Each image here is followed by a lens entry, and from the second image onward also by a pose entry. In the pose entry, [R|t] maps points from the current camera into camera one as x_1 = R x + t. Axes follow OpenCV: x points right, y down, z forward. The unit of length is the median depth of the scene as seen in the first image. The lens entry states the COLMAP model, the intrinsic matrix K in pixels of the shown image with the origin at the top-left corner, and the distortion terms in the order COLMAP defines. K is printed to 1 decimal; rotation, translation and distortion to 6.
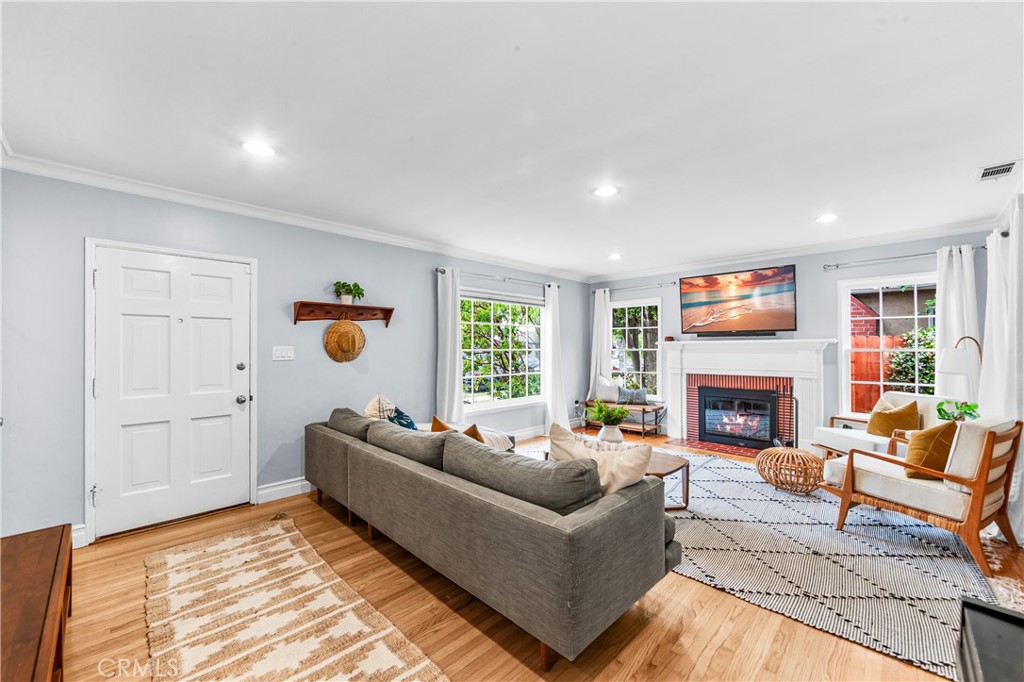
lens RADIAL K [[406.3, 0, 513.8], [0, 406.3, 346.0], [0, 0, 1]] dist [-0.004001, -0.000354]
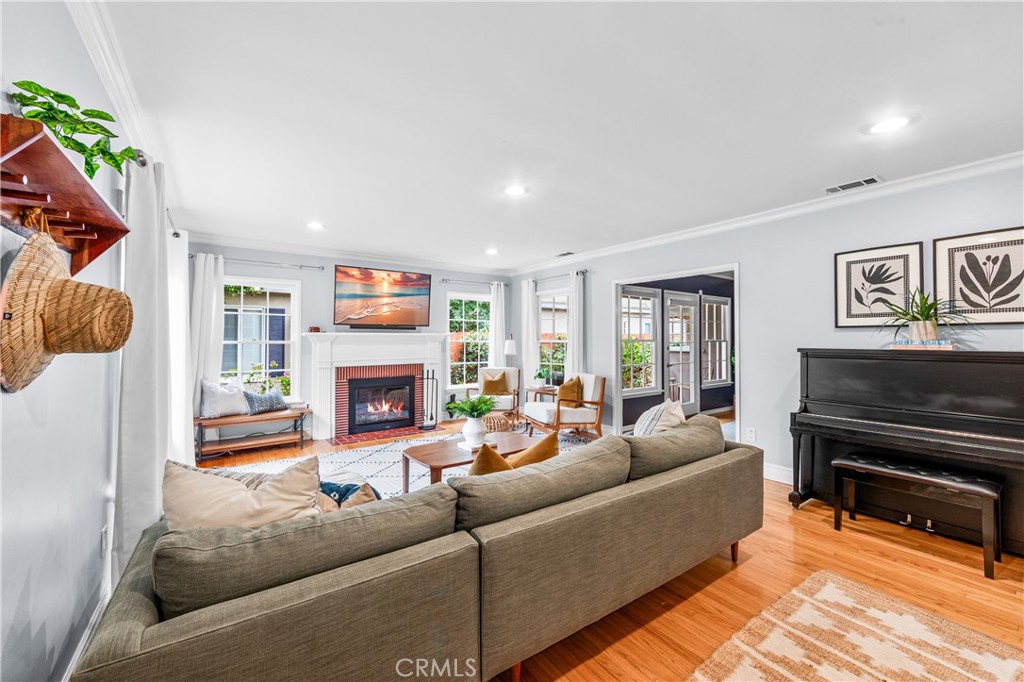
lens RADIAL K [[403.7, 0, 513.1], [0, 403.7, 339.1], [0, 0, 1]] dist [-0.001953, -0.000211]
pose [[0.175238, 0.002868, 0.984522, -0.470766], [-0.004594, 0.999987, -0.002095, 0.003258], [-0.984515, -0.004155, 0.175249, 0.484823]]
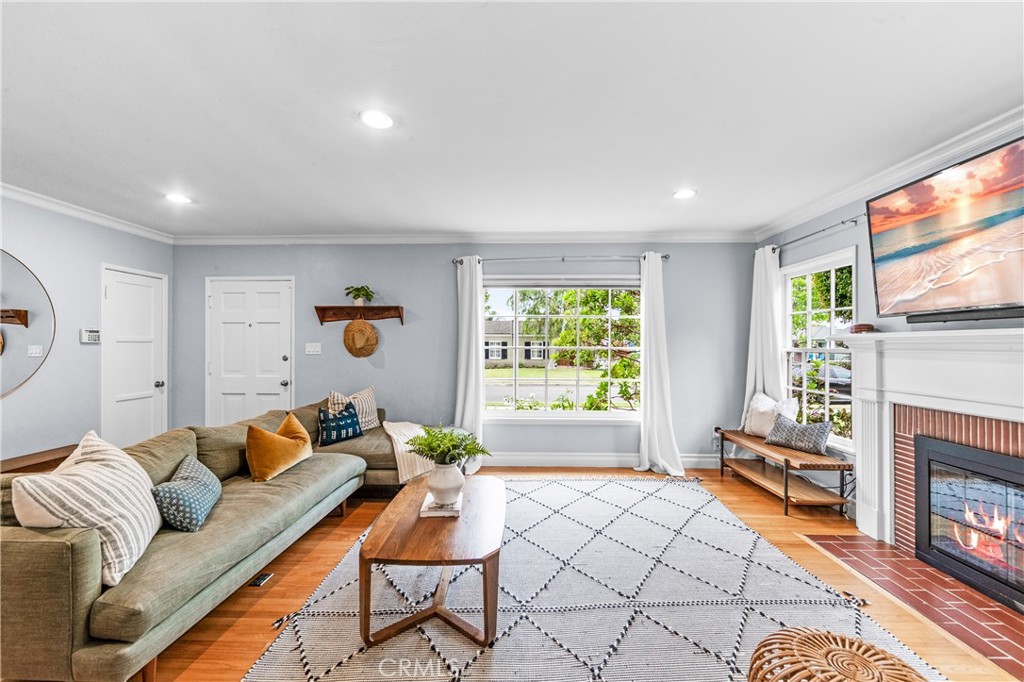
lens RADIAL K [[408.5, 0, 512.0], [0, 408.5, 341.0], [0, 0, 1]] dist [-0.002494, -0.000395]
pose [[0.680316, -0.000999, -0.732918, 0.527930], [-0.000353, 0.999999, -0.001691, -0.002486], [0.732919, 0.001409, 0.680315, 0.410444]]
